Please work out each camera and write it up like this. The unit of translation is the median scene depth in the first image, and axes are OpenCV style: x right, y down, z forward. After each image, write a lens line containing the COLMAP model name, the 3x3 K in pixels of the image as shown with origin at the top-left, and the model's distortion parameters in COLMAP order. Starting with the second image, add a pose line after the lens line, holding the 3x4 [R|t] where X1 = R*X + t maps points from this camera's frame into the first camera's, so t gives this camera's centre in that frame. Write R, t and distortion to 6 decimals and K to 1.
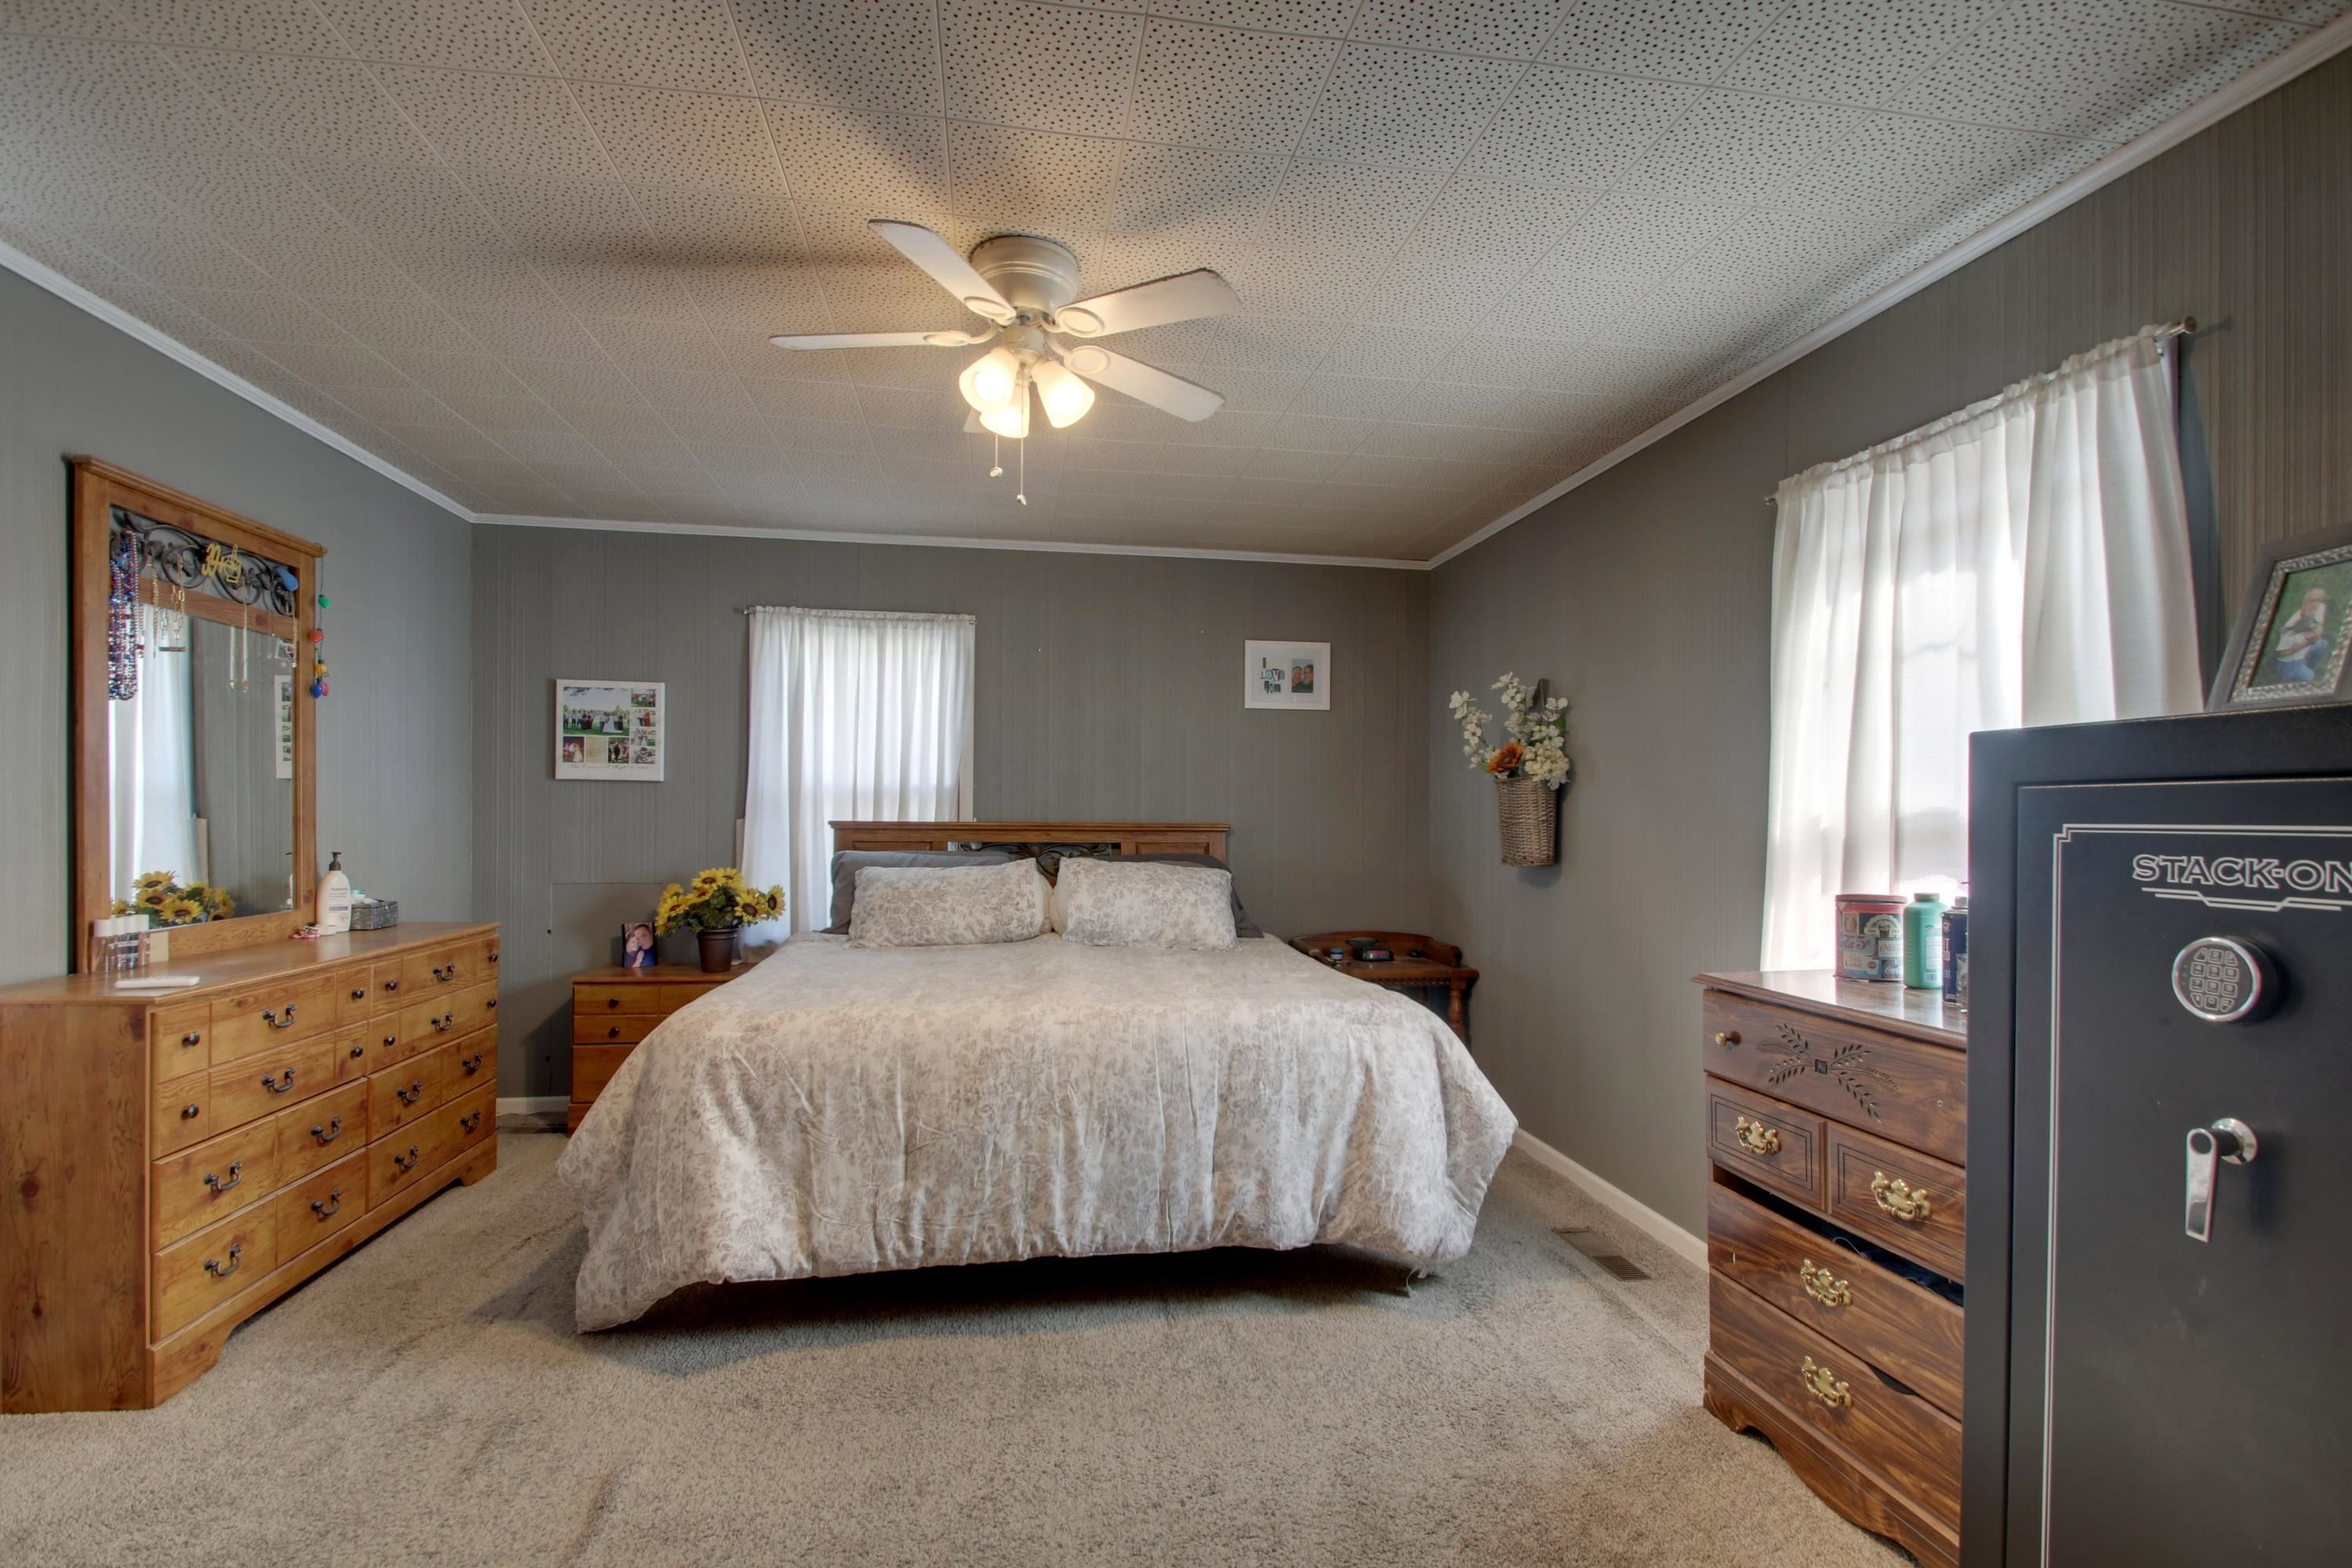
lens RADIAL K [[1148.9, 0, 1166.5], [0, 1148.9, 817.5], [0, 0, 1]] dist [0.001565, -0.016888]
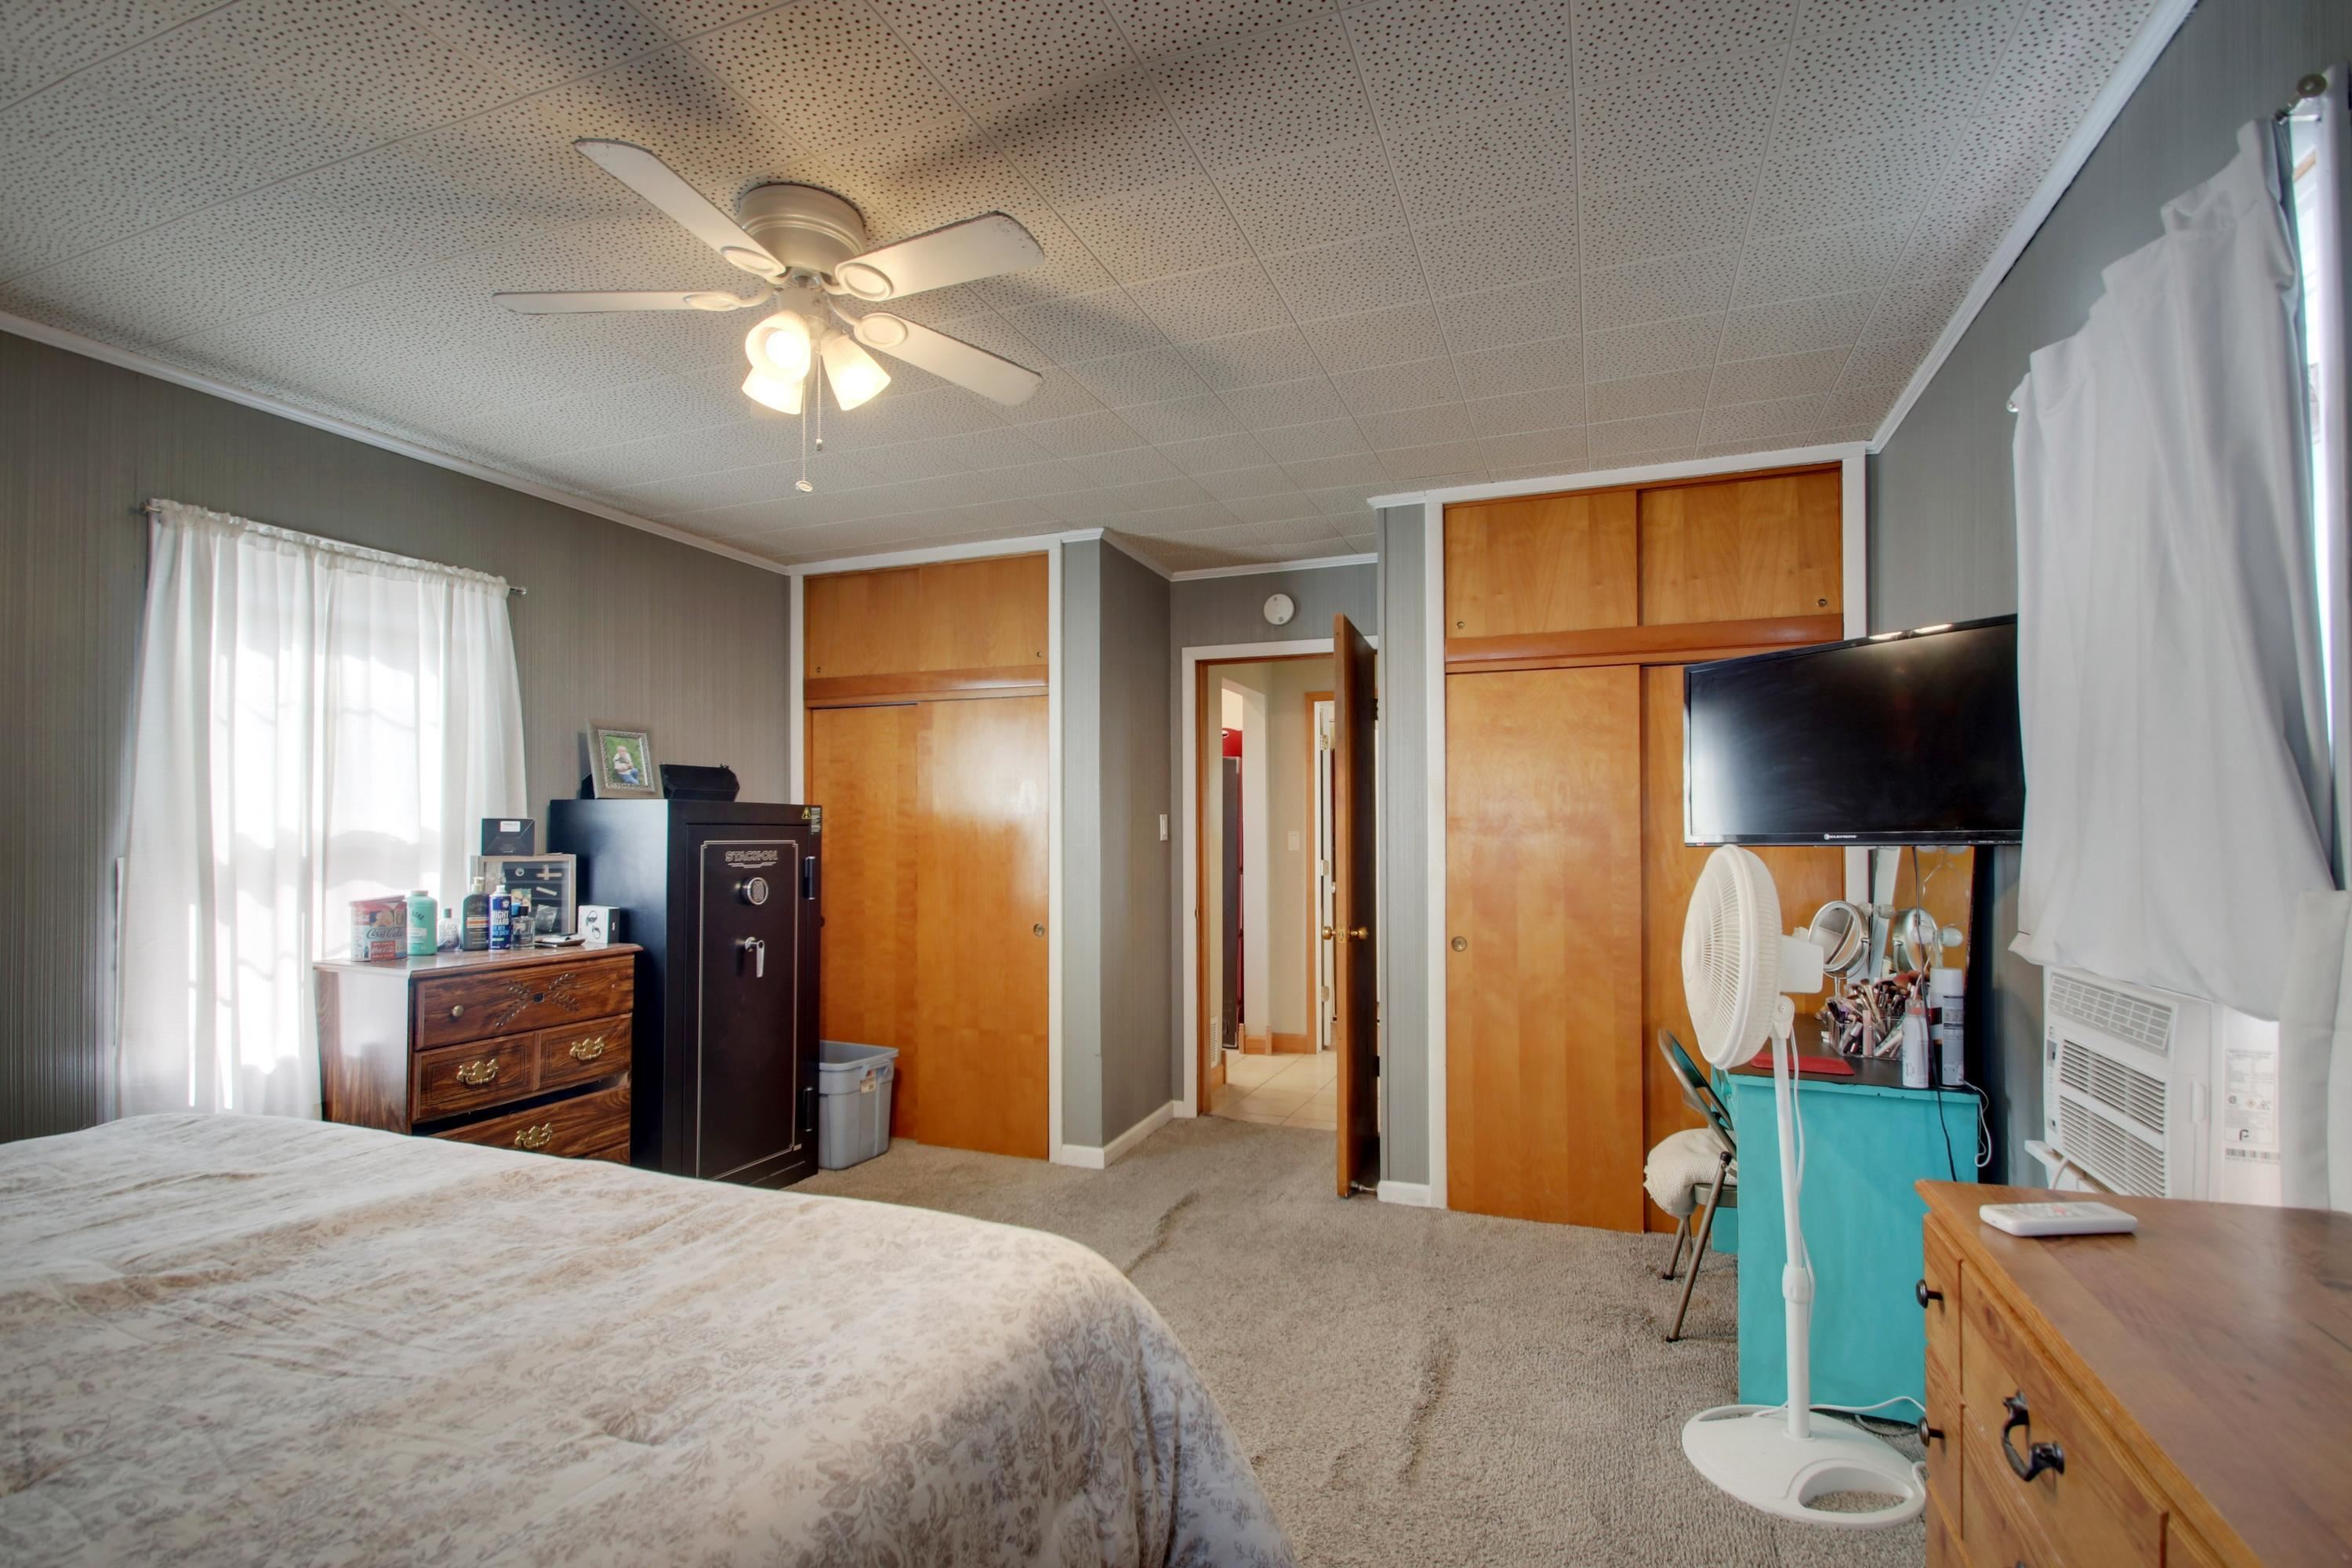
lens RADIAL K [[1148.9, 0, 1166.5], [0, 1148.9, 817.5], [0, 0, 1]] dist [0.001565, -0.016888]
pose [[-0.865564, -0.001031, 0.500798, -0.959940], [-0.005367, 0.999960, -0.007217, -0.023139], [-0.500770, -0.008934, -0.865534, 1.926210]]
